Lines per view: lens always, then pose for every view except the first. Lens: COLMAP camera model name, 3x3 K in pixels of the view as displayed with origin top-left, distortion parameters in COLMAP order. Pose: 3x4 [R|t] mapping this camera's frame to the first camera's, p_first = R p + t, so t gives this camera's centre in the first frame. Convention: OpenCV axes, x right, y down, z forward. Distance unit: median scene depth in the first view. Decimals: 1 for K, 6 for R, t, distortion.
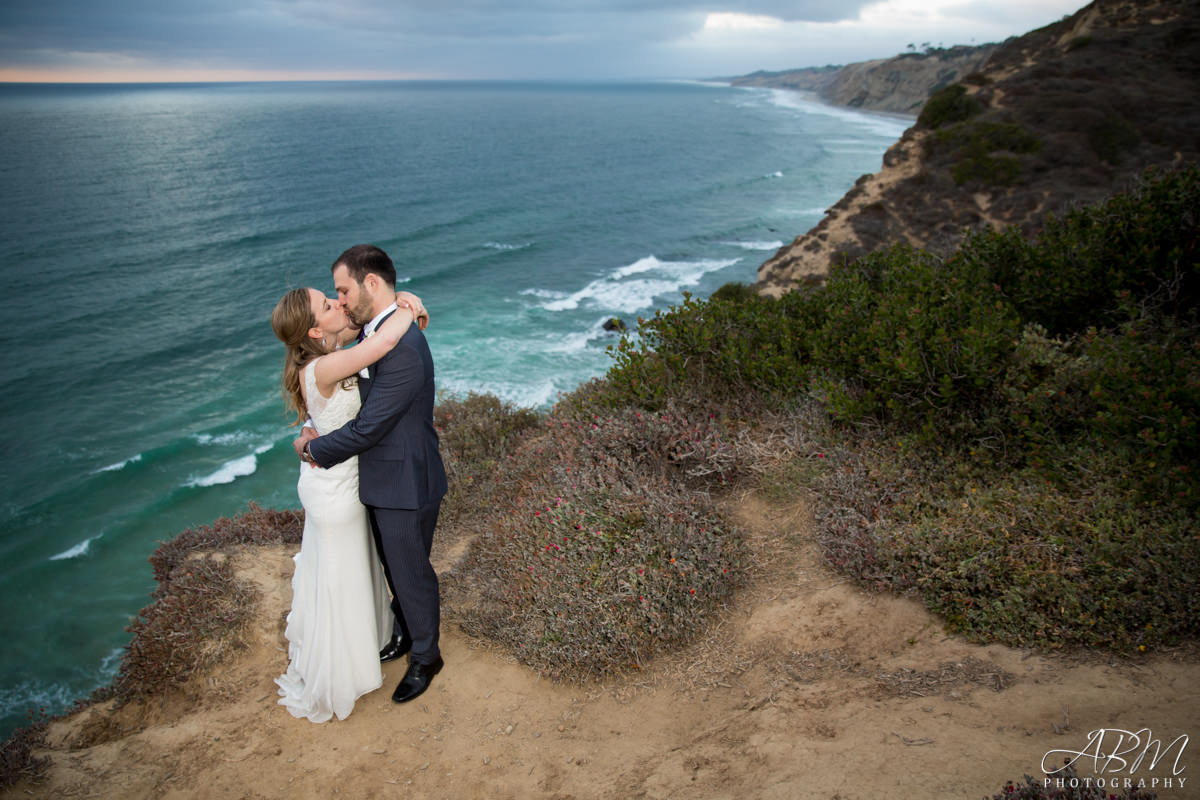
lens RADIAL K [[875.0, 0, 609.3], [0, 875.0, 390.7], [0, 0, 1]] dist [-0.077687, 0.038961]
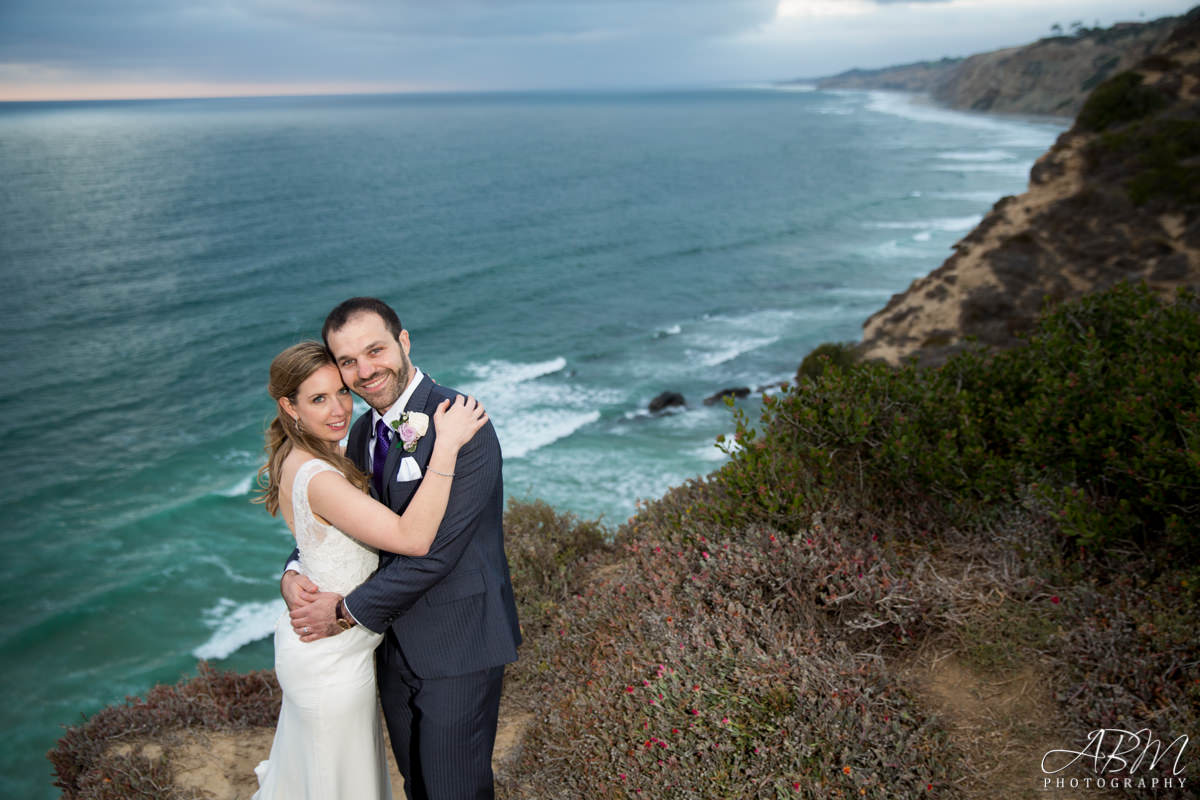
lens RADIAL K [[1125.3, 0, 601.2], [0, 1125.3, 394.6], [0, 0, 1]] dist [0.027084, 0.000000]
pose [[0.998527, -0.013770, -0.052479, -0.044257], [0.009542, 0.996750, -0.079984, -0.012681], [0.053410, 0.079365, 0.995414, 0.095380]]
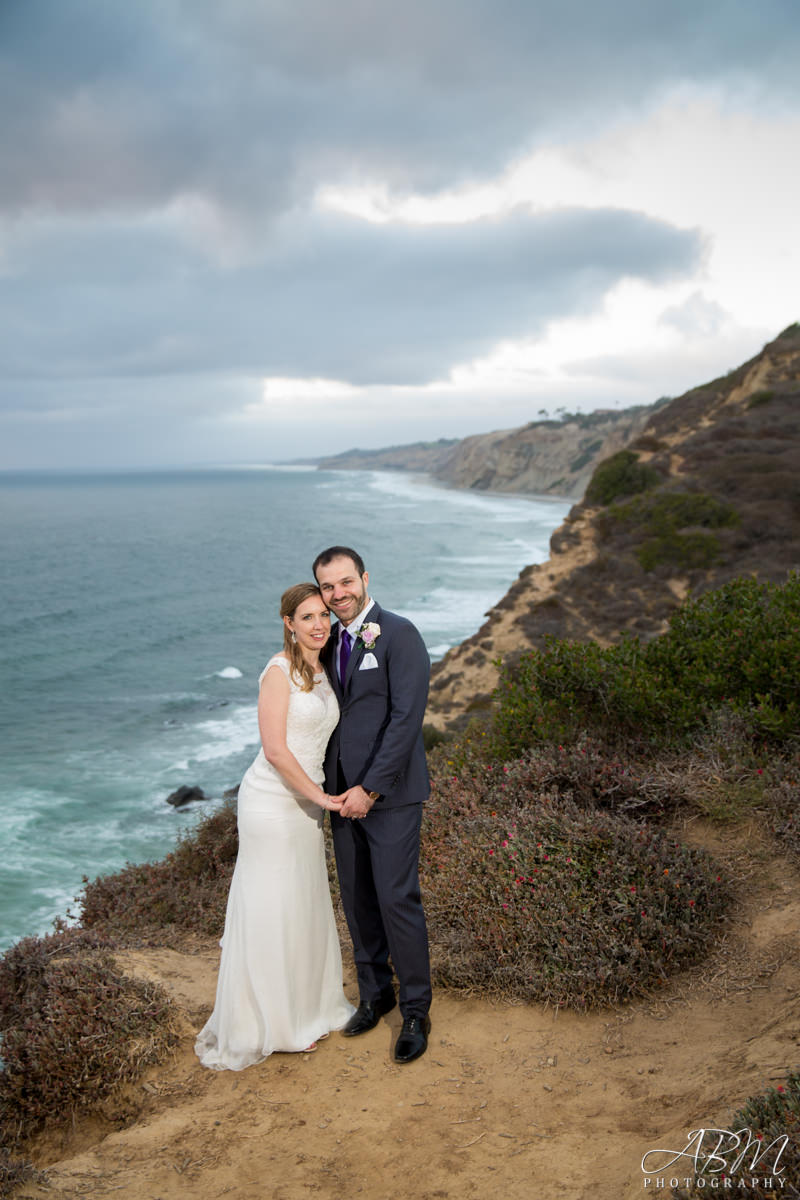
lens RADIAL K [[1230.5, 0, 400.9], [0, 1230.5, 606.3], [0, 0, 1]] dist [-0.024138, 0.000000]
pose [[0.977065, -0.046269, 0.207853, -0.330605], [0.092670, 0.971219, -0.219420, 0.128755], [-0.191718, 0.233650, 0.953232, -0.186105]]
